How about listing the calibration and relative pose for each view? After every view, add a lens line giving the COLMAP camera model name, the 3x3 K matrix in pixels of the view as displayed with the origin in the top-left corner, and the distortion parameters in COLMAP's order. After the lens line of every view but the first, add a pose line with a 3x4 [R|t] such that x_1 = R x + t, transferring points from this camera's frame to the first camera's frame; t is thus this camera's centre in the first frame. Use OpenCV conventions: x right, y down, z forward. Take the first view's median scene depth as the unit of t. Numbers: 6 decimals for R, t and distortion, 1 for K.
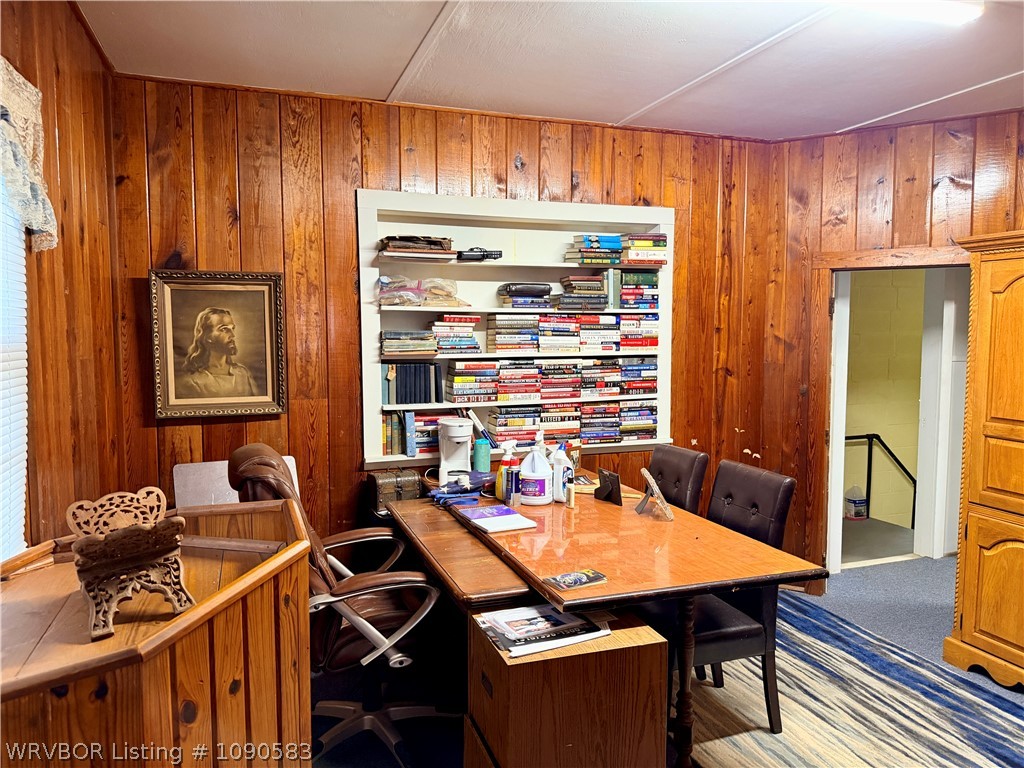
lens RADIAL K [[725.1, 0, 507.6], [0, 725.1, 381.8], [0, 0, 1]] dist [0.039957, -0.064424]
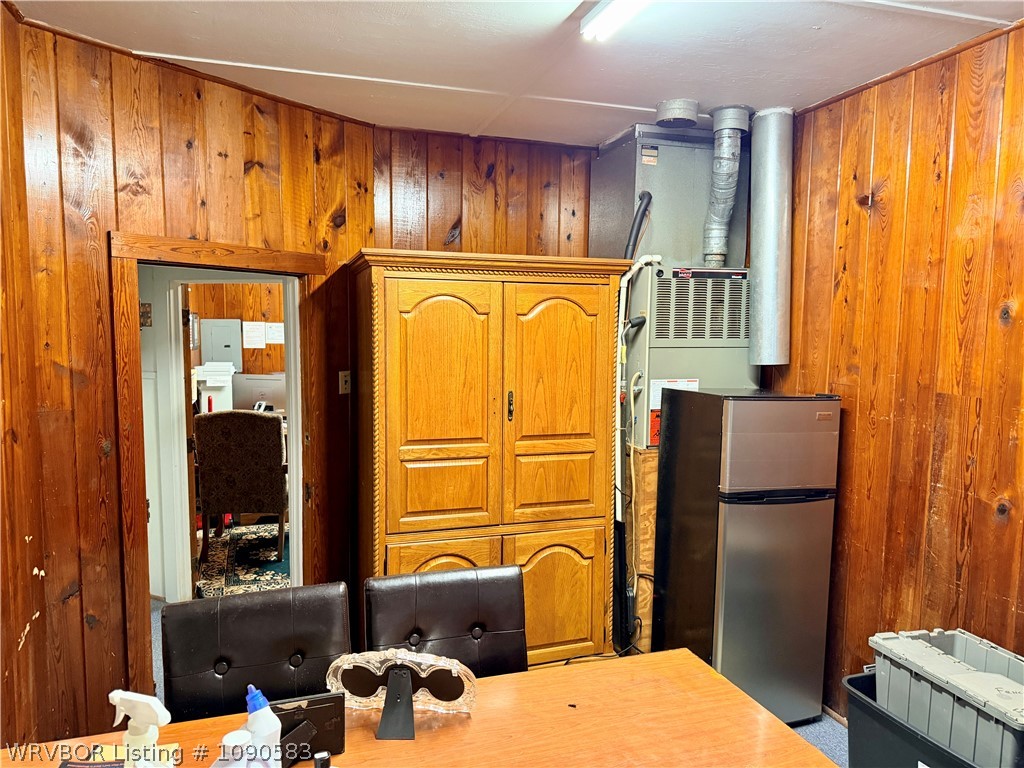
lens RADIAL K [[725.1, 0, 508.5], [0, 725.1, 386.2], [0, 0, 1]] dist [0.039957, -0.064424]
pose [[0.034662, -0.080936, 0.996116, -0.215539], [0.067719, 0.994615, 0.078458, -0.068870], [-0.997102, 0.064737, 0.039956, 0.642562]]
